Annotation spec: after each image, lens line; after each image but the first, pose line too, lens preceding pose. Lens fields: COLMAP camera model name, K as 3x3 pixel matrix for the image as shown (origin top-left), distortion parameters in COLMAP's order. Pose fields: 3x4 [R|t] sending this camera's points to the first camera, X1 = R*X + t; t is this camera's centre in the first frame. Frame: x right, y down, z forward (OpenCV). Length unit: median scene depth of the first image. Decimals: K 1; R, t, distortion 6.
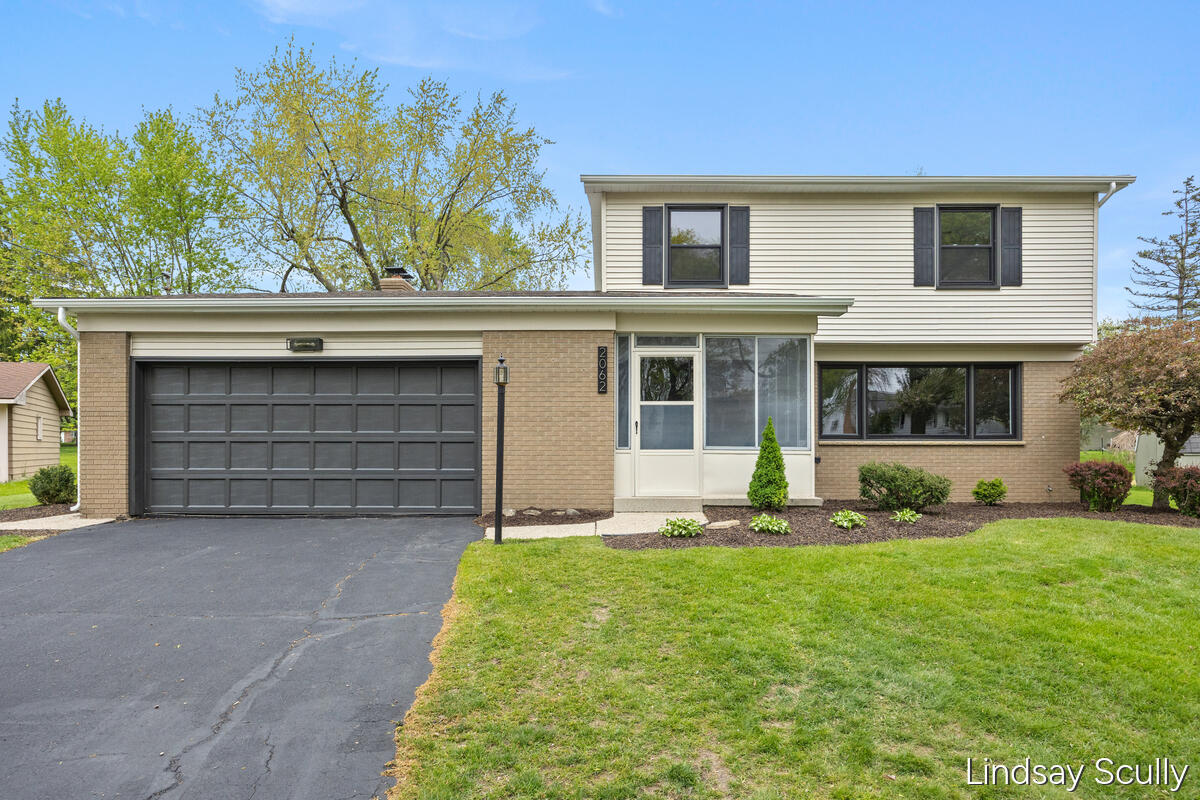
lens RADIAL K [[689.2, 0, 597.7], [0, 689.2, 431.3], [0, 0, 1]] dist [0.001674, -0.000550]
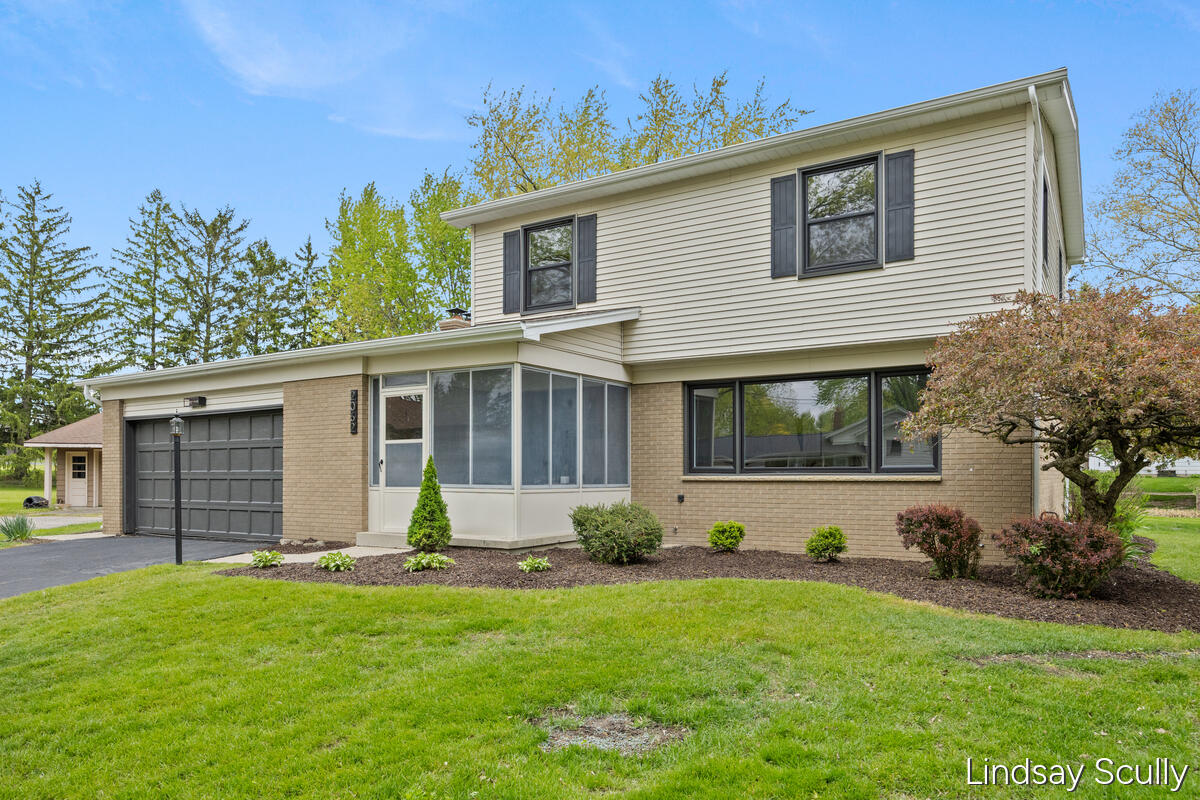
lens RADIAL K [[813.8, 0, 590.8], [0, 813.8, 464.0], [0, 0, 1]] dist [0.002629, 0.001141]
pose [[0.844830, -0.010625, -0.534929, 0.955923], [0.014398, 0.999892, 0.002878, -0.006795], [0.534840, -0.010133, 0.844892, 0.127615]]
